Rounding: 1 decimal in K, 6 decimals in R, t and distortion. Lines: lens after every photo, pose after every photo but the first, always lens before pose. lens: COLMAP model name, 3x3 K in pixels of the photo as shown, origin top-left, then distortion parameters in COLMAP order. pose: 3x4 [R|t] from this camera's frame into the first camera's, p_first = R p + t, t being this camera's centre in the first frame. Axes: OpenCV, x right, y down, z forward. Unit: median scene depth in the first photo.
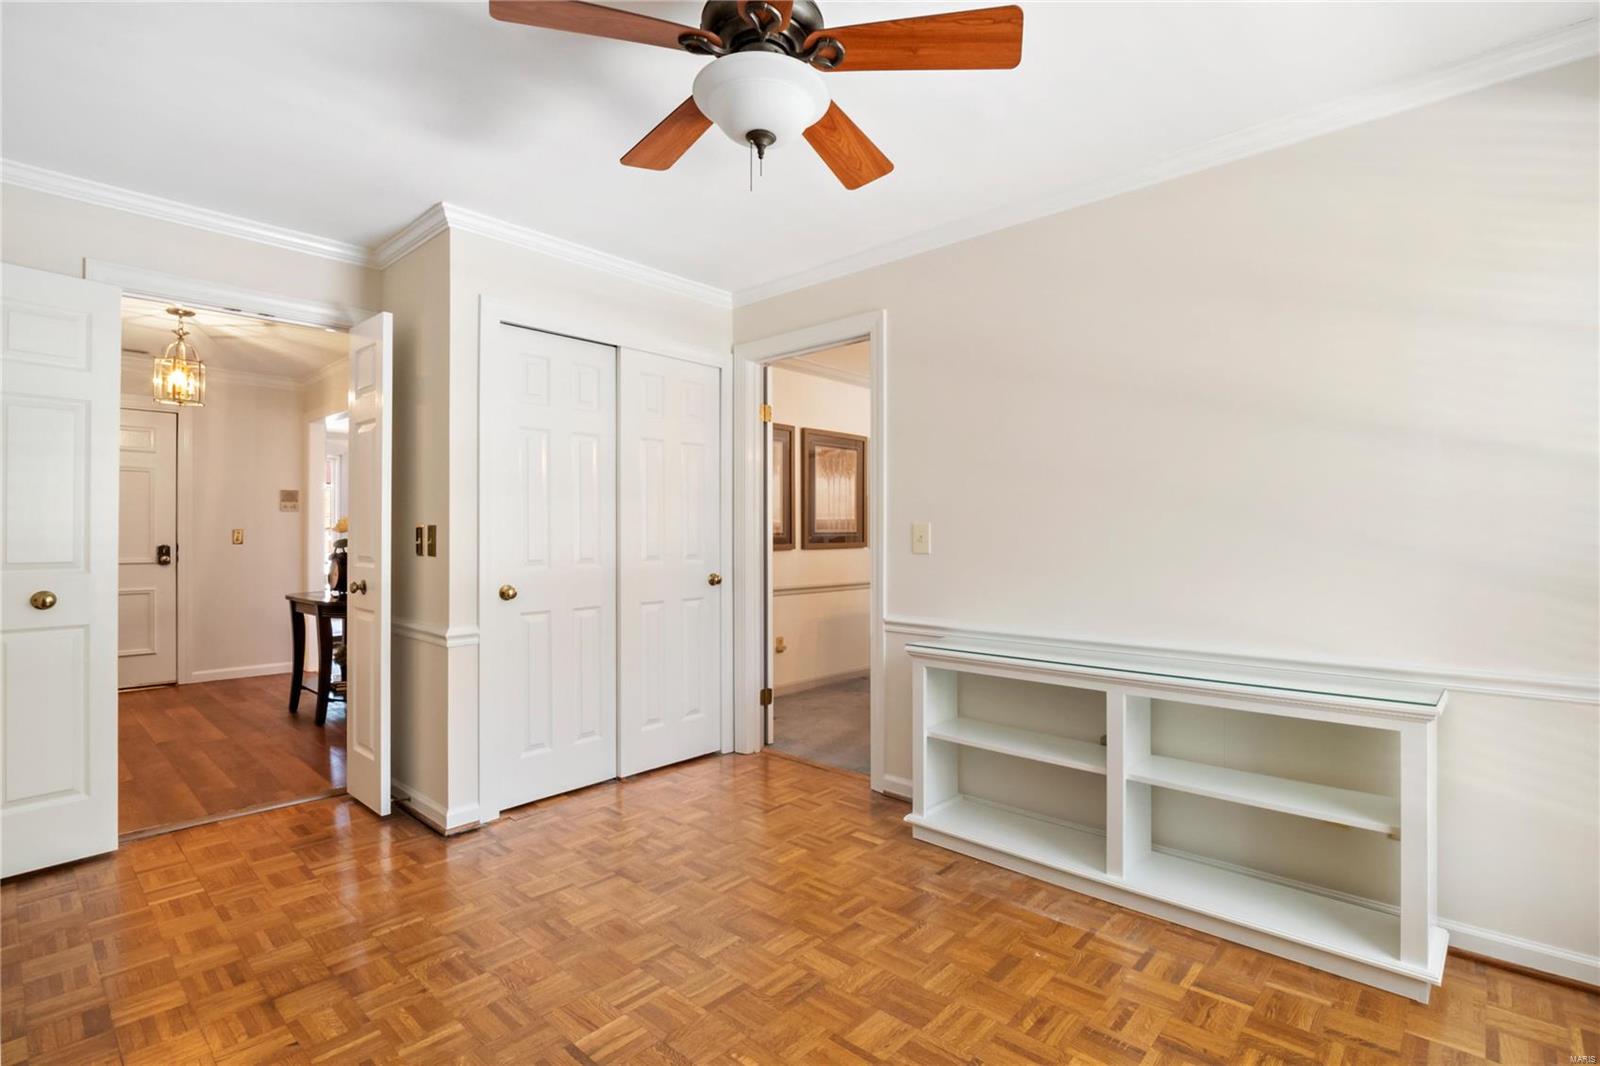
lens RADIAL K [[769.0, 0, 798.8], [0, 769.0, 532.7], [0, 0, 1]] dist [0.000926, -0.001120]
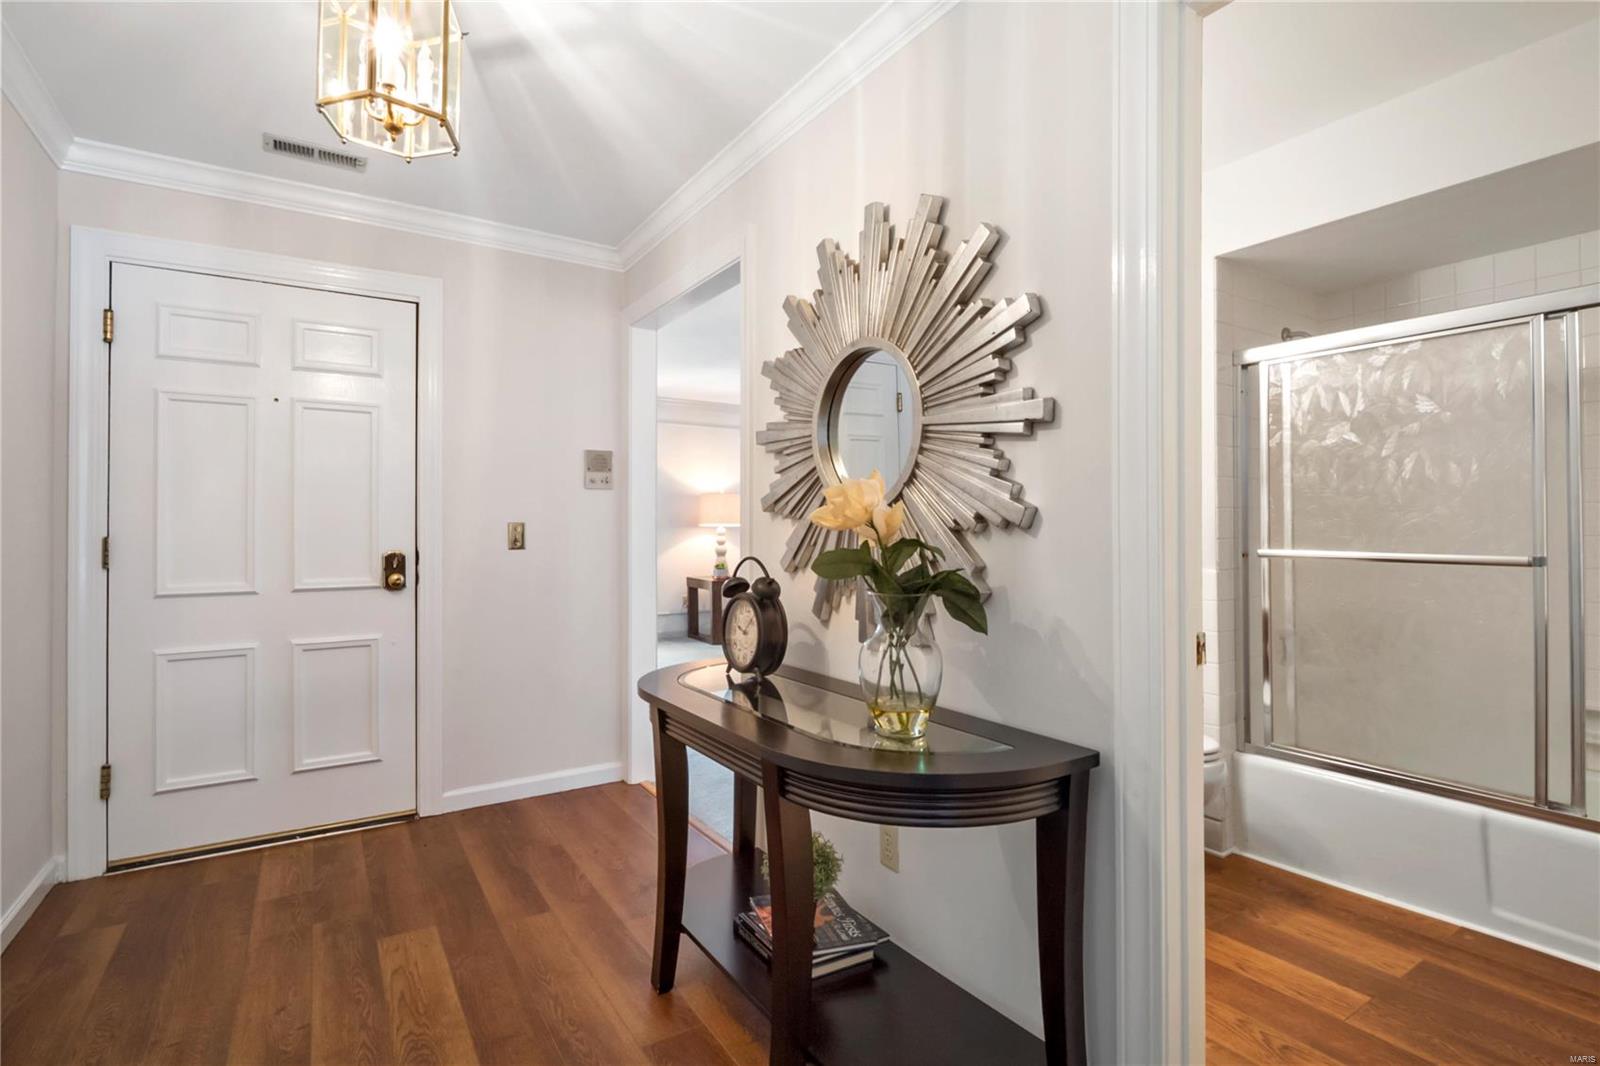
lens RADIAL K [[769.0, 0, 798.4], [0, 769.0, 520.0], [0, 0, 1]] dist [0.000926, -0.001120]
pose [[0.972594, 0.000555, -0.232508, -0.430013], [-0.001229, 0.999995, -0.002754, -0.005665], [0.232505, 0.002964, 0.972591, 0.546749]]
